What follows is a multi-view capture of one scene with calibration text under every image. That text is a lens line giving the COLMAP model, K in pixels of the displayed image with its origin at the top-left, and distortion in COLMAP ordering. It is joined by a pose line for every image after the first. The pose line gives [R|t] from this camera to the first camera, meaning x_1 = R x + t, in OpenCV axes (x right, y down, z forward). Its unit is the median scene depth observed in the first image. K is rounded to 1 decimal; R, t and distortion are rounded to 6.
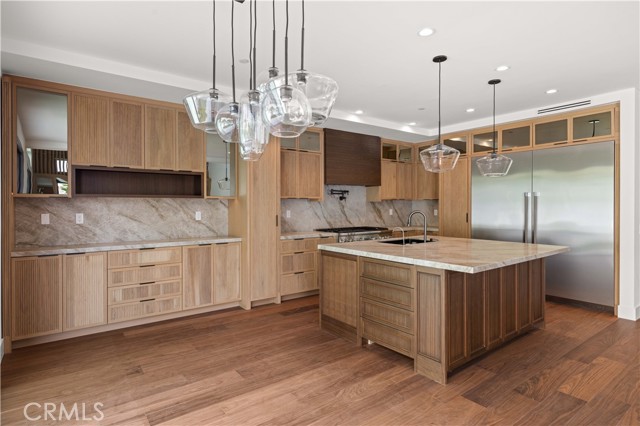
lens RADIAL K [[348.4, 0, 317.0], [0, 348.4, 208.6], [0, 0, 1]] dist [0.010041, 0.000098]
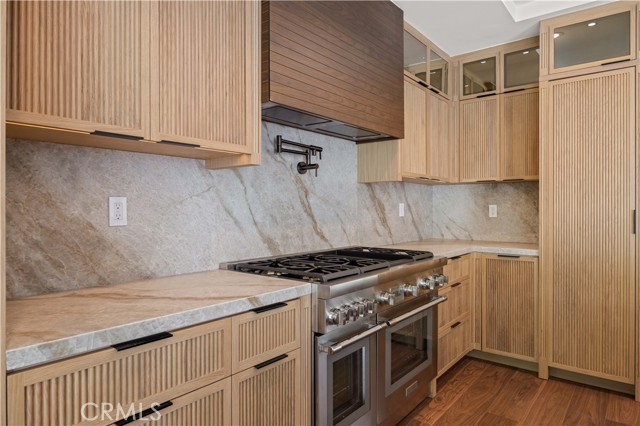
lens RADIAL K [[403.5, 0, 321.9], [0, 403.5, 210.7], [0, 0, 1]] dist [-0.001393, 0.001097]
pose [[0.967265, 0.001878, 0.253763, -0.018586], [-0.000908, 0.999992, -0.003942, 0.020923], [-0.253768, 0.003583, 0.967258, 0.879467]]
